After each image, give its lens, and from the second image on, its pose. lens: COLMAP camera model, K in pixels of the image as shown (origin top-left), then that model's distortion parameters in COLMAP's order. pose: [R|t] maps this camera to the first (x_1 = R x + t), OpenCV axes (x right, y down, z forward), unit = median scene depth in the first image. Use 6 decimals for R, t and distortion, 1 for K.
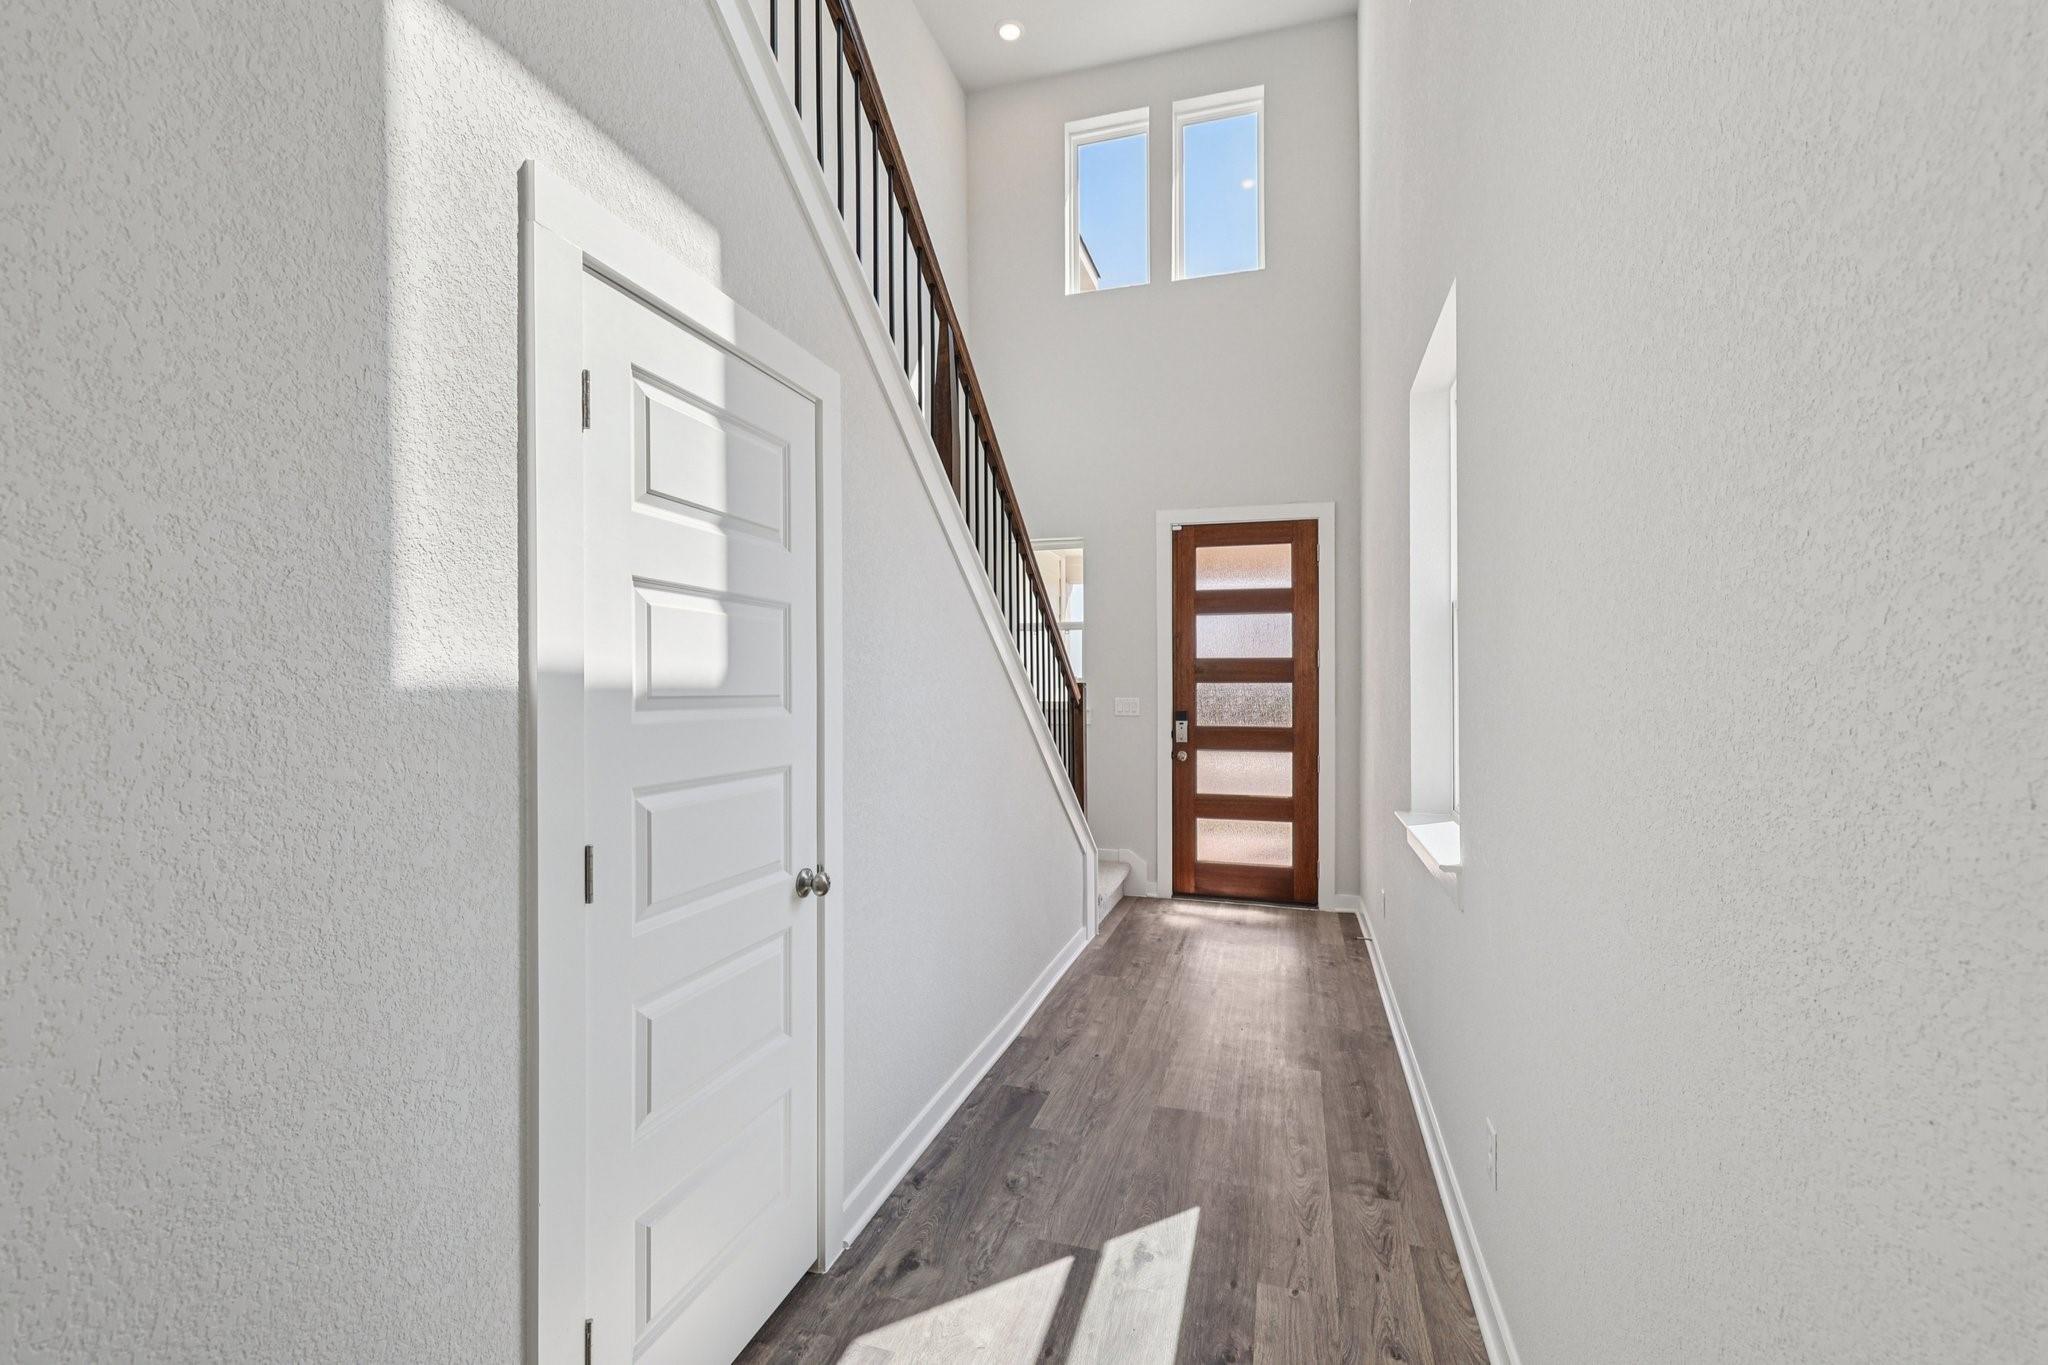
lens RADIAL K [[859.7, 0, 1027.9], [0, 859.7, 686.4], [0, 0, 1]] dist [0.002270, 0.000297]
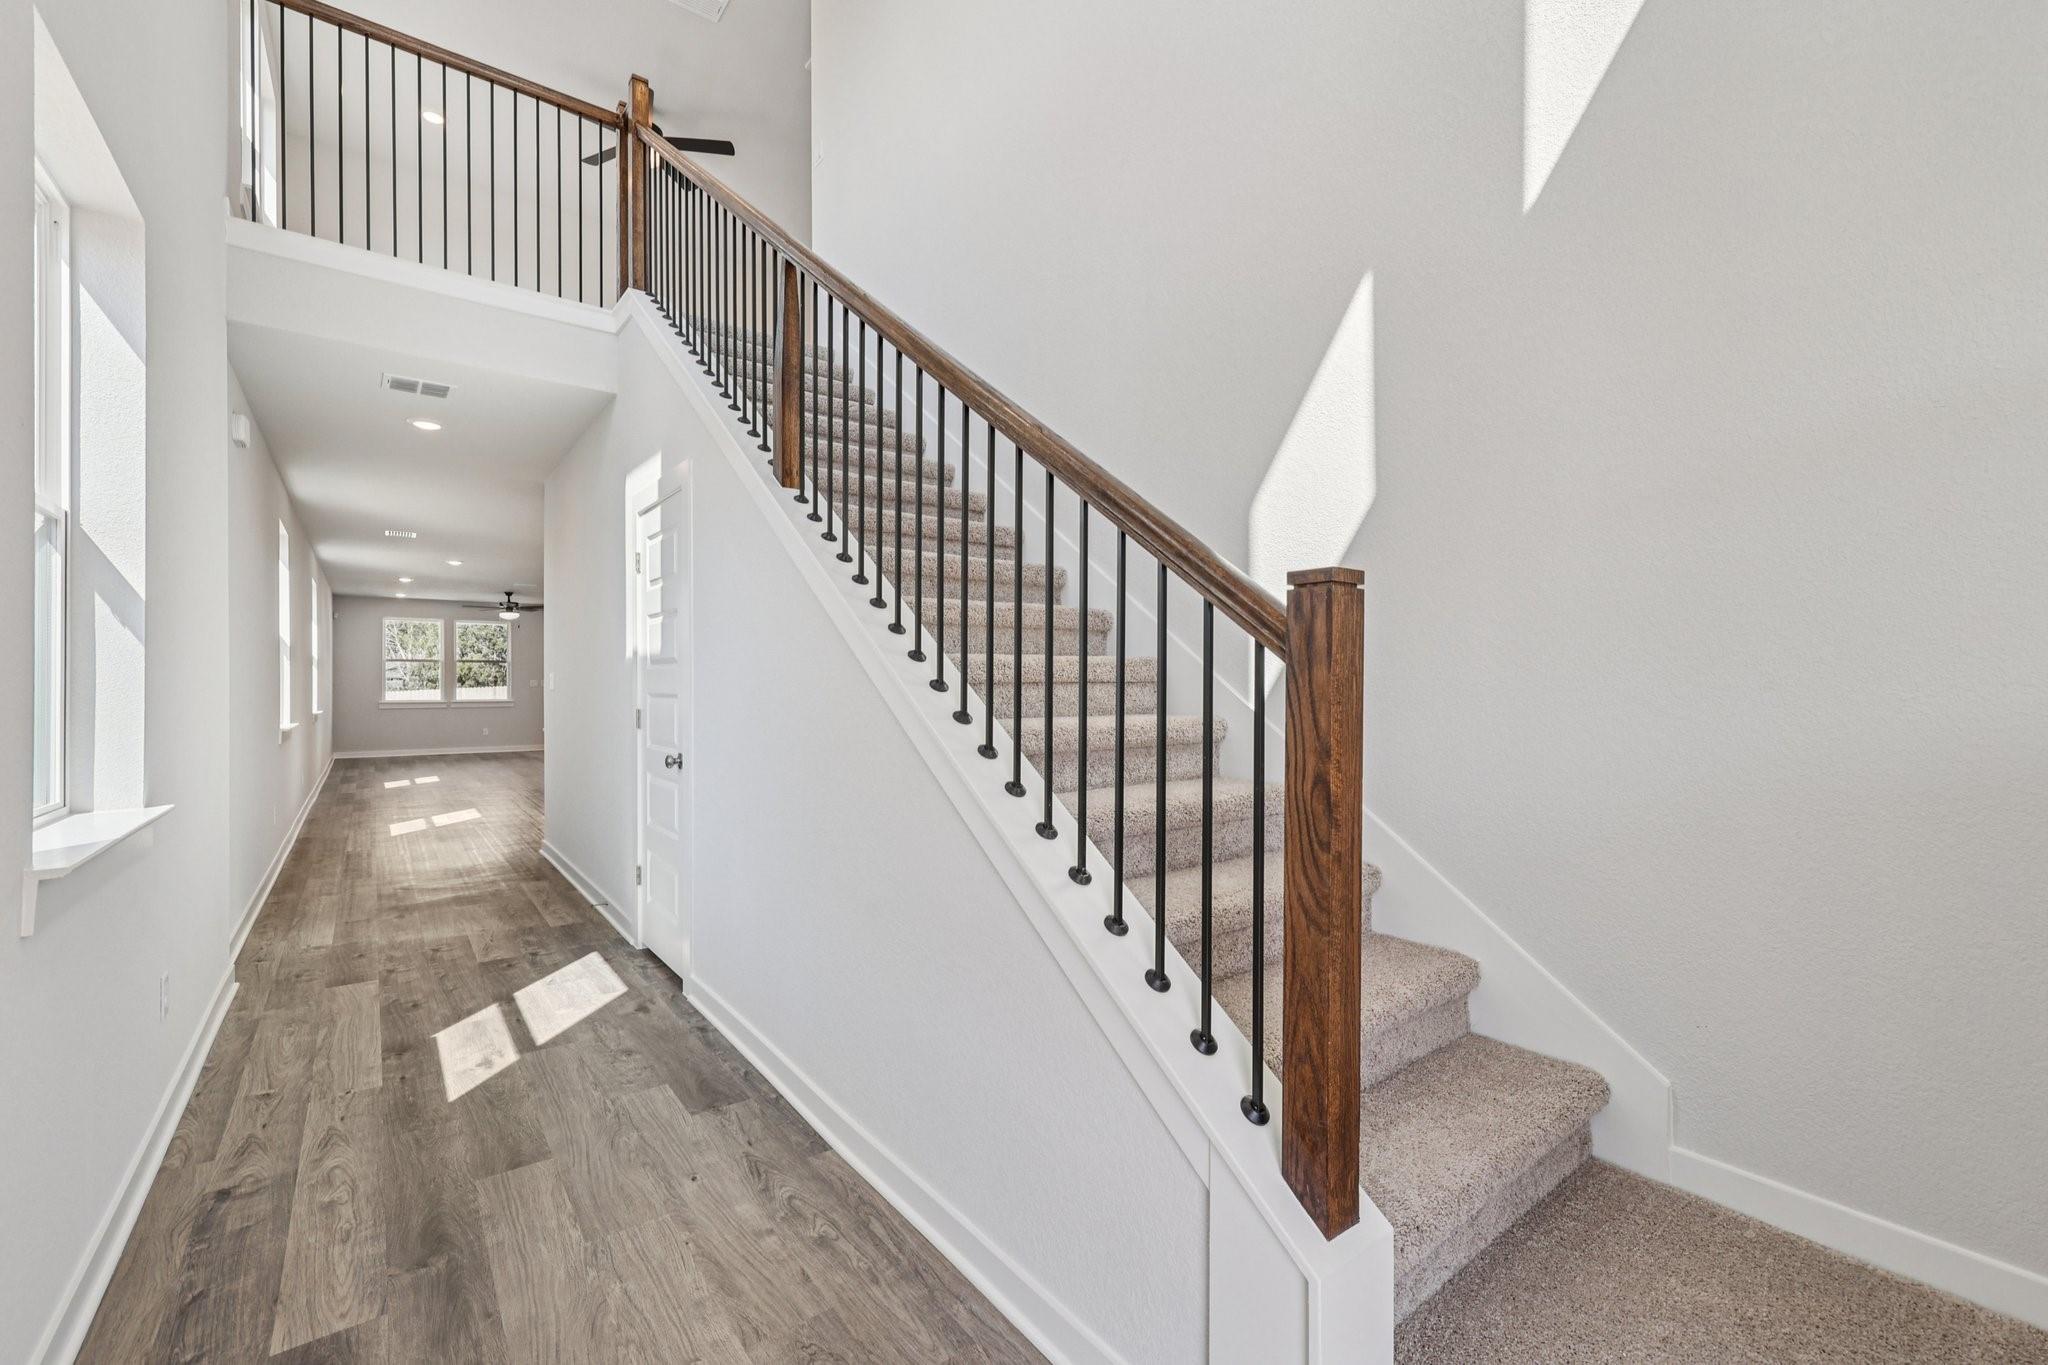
lens RADIAL K [[859.7, 0, 1027.9], [0, 859.7, 686.4], [0, 0, 1]] dist [0.002270, 0.000297]
pose [[-0.583840, 0.001304, -0.811868, 0.667190], [0.001941, 0.999998, 0.000211, 0.060763], [0.811866, -0.001452, -0.583842, 2.258853]]
